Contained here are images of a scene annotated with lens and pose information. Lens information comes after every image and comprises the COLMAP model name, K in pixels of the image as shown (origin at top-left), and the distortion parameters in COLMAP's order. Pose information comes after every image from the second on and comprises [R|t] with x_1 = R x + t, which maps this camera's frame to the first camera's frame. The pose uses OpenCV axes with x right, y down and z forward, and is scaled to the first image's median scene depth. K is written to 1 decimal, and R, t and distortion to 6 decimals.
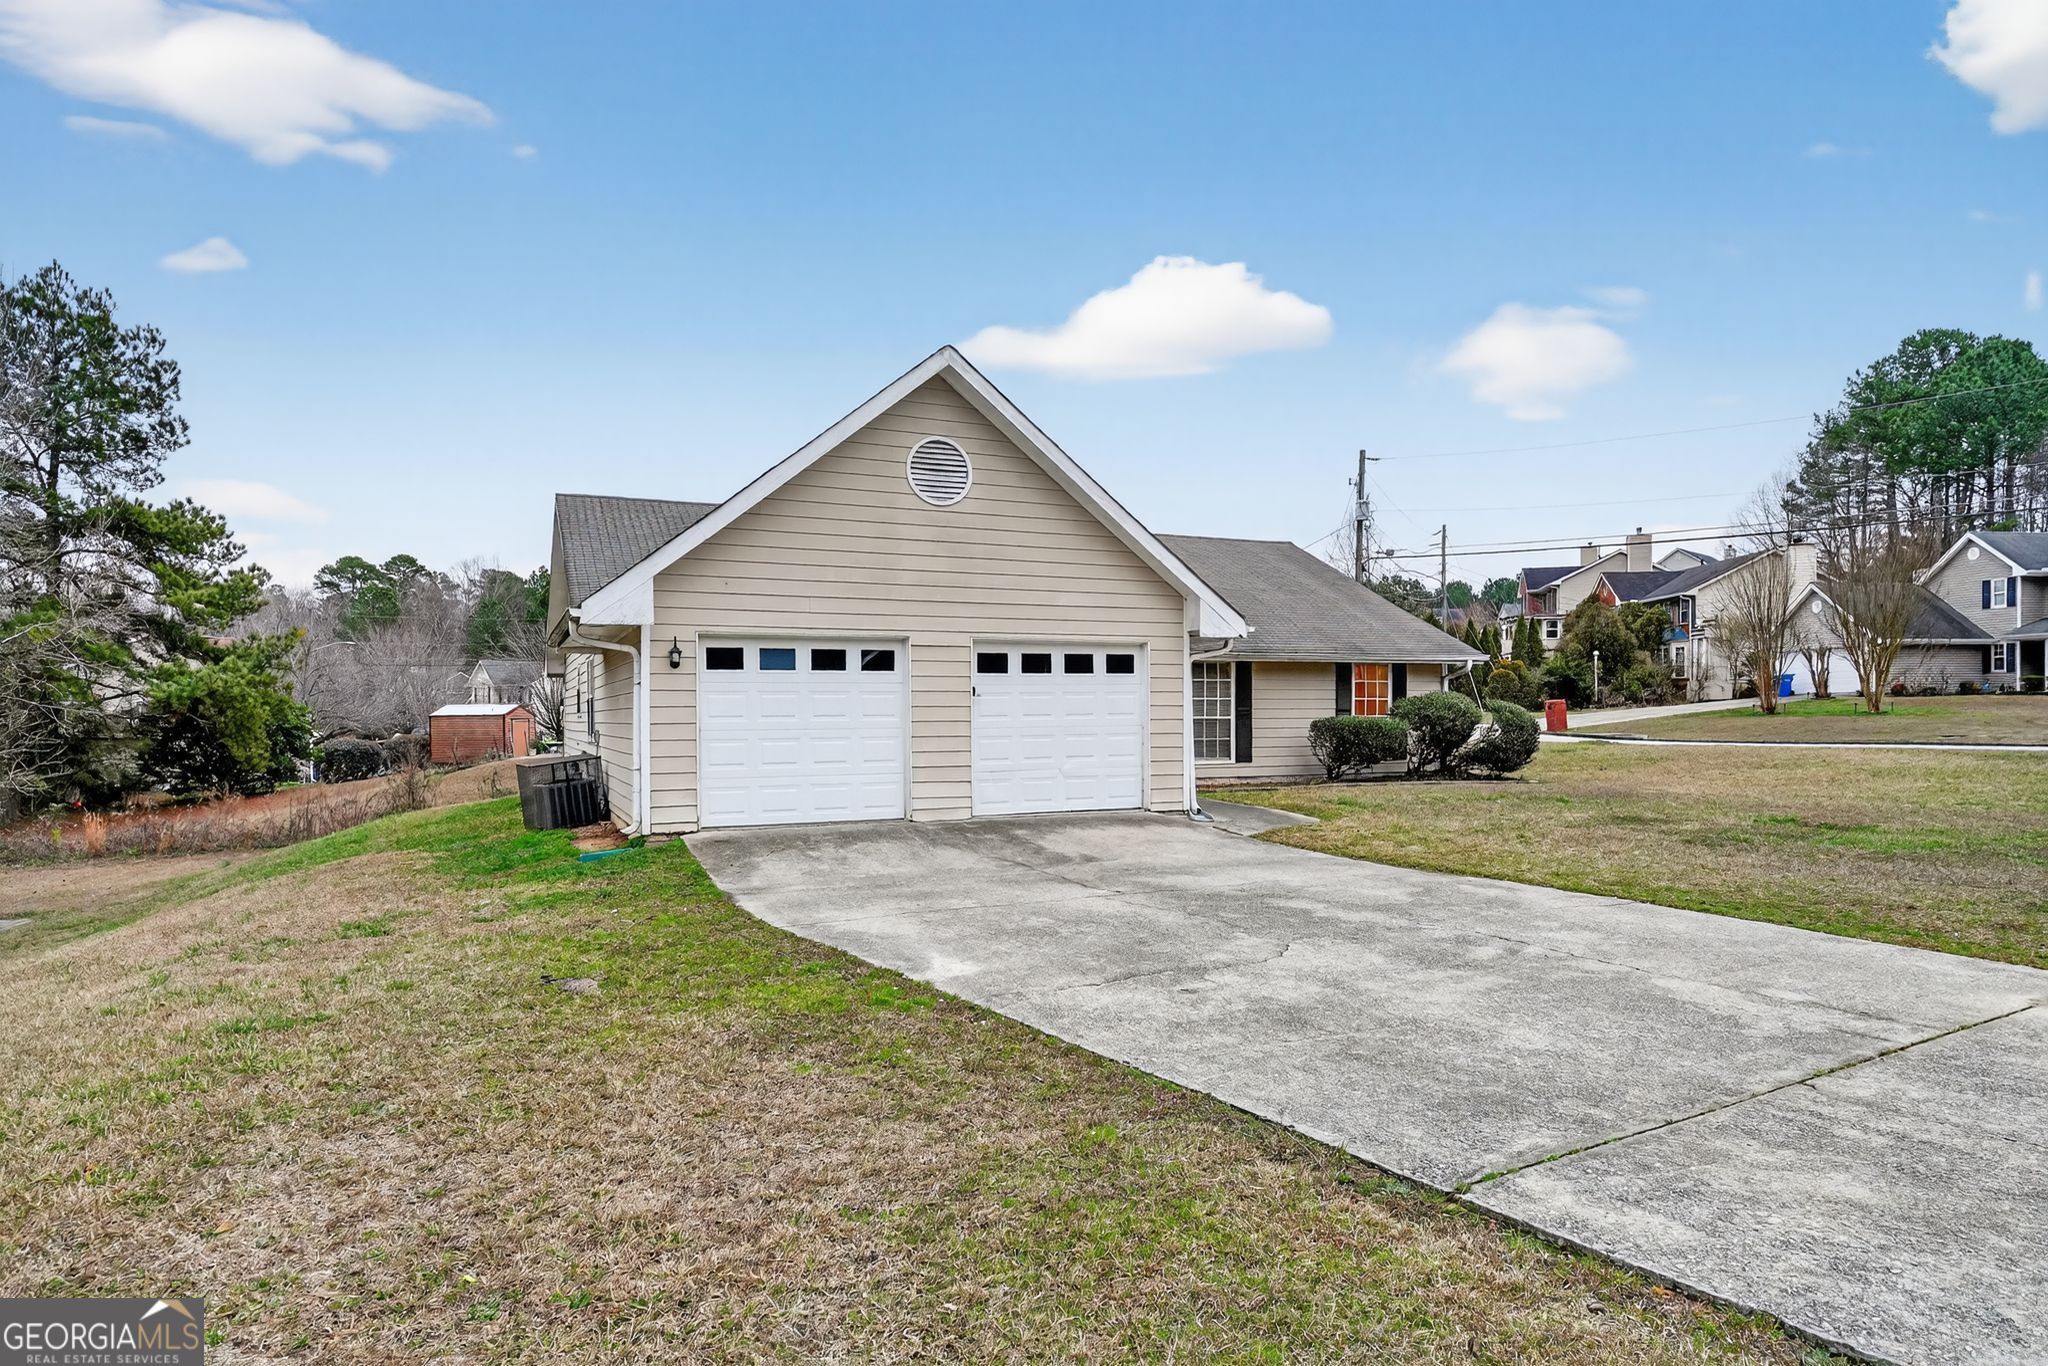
lens RADIAL K [[912.2, 0, 1025.7], [0, 912.2, 713.9], [0, 0, 1]] dist [-0.019425, 0.008804]
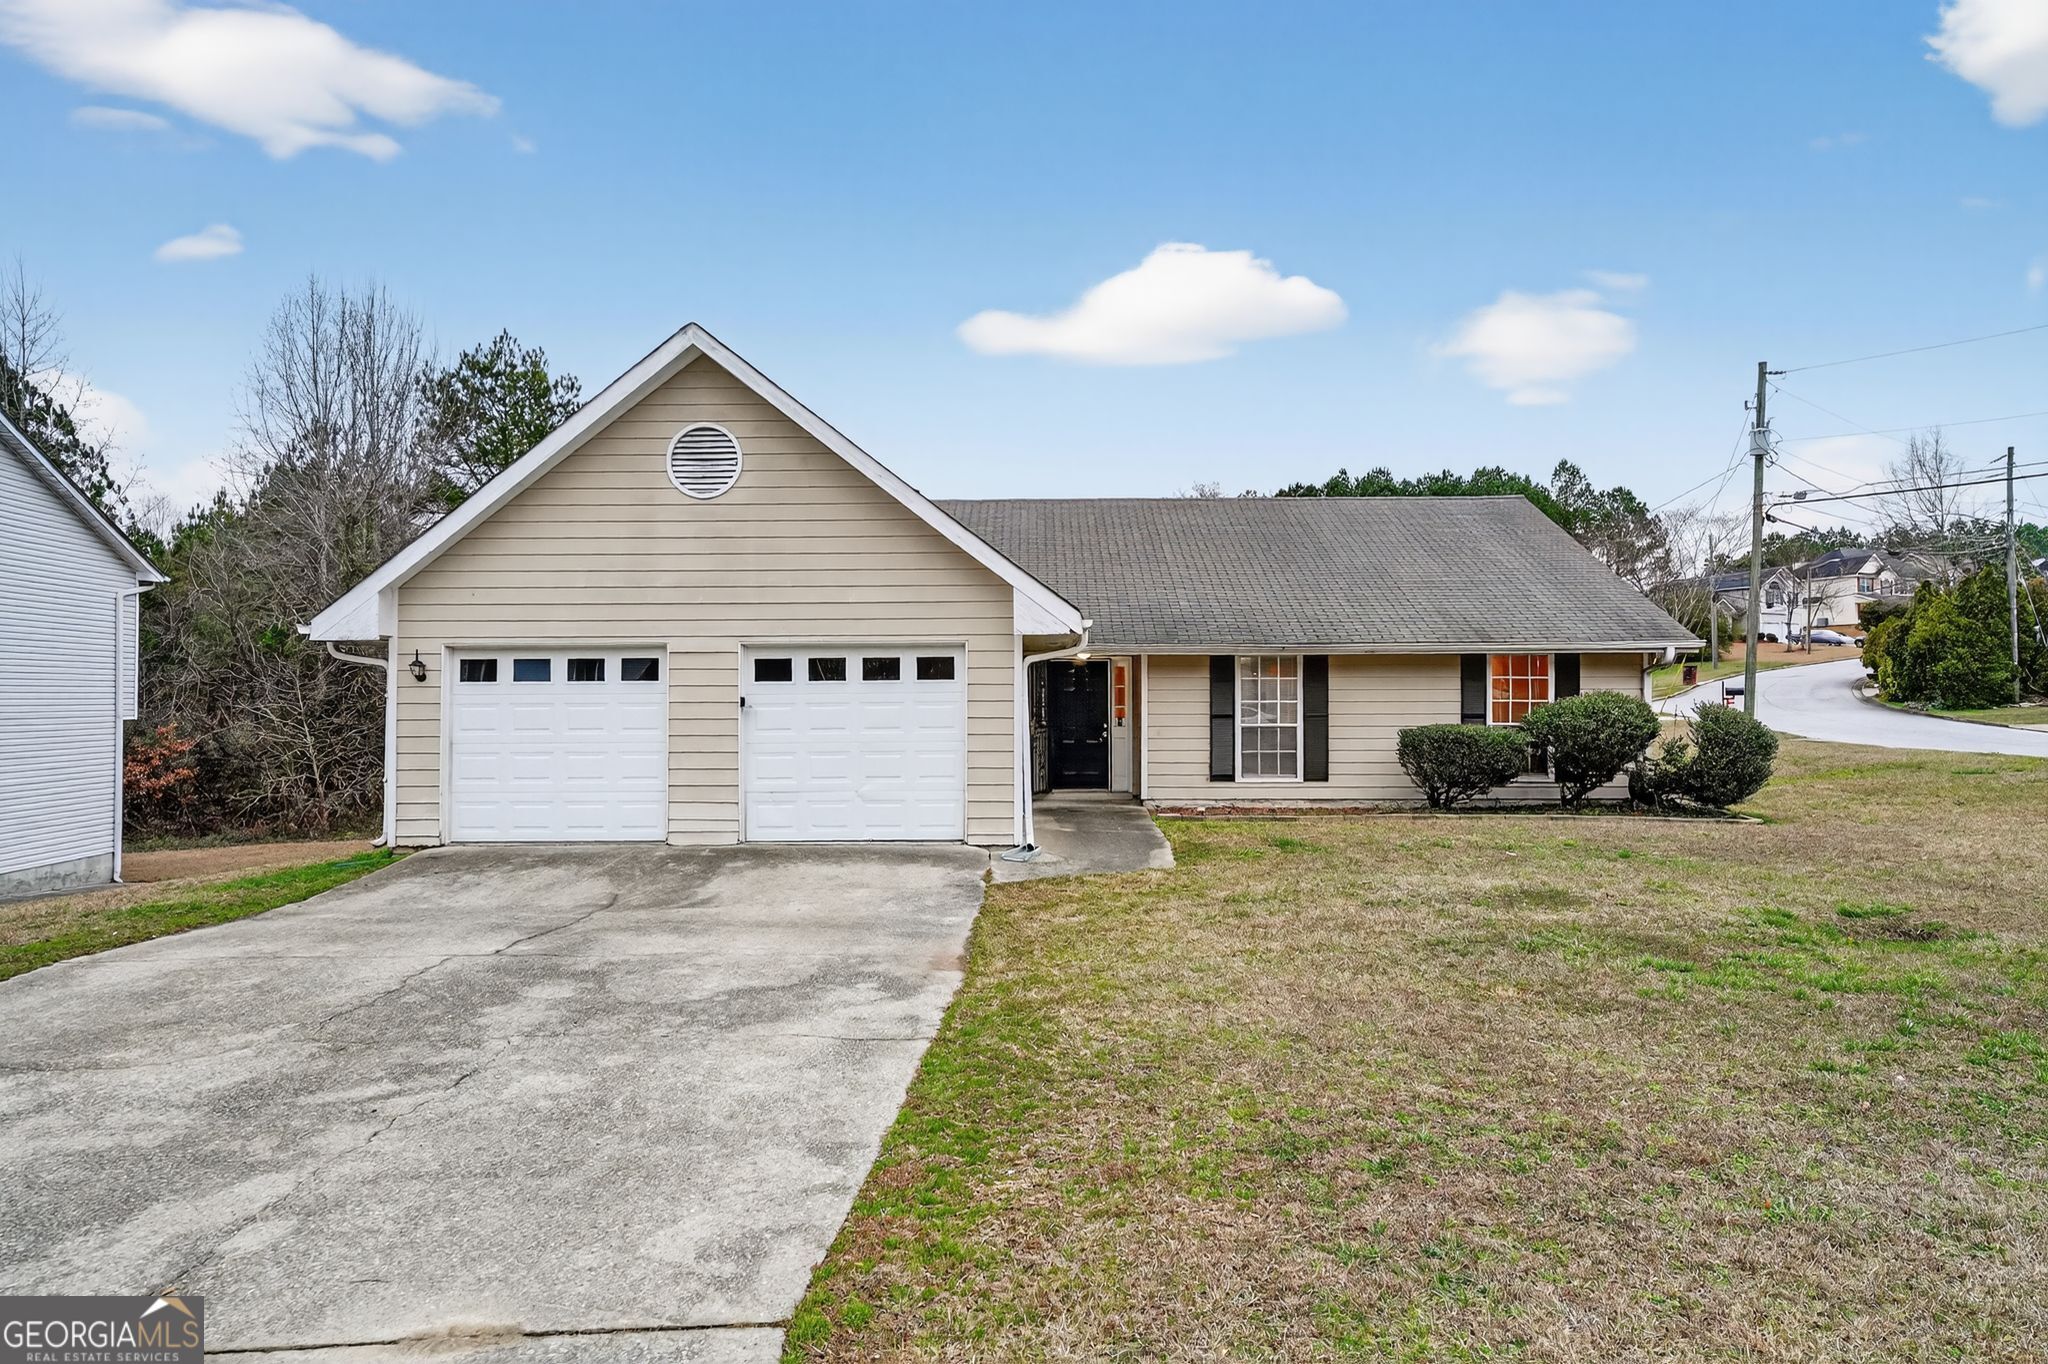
lens RADIAL K [[987.0, 0, 1024.0], [0, 987.0, 682.0], [0, 0, 1]] dist [-0.003443, 0.010297]
pose [[0.940608, -0.006779, -0.339428, 0.514543], [-0.001888, 0.999681, -0.025197, -0.019947], [0.339491, 0.024341, 0.940294, 0.177690]]
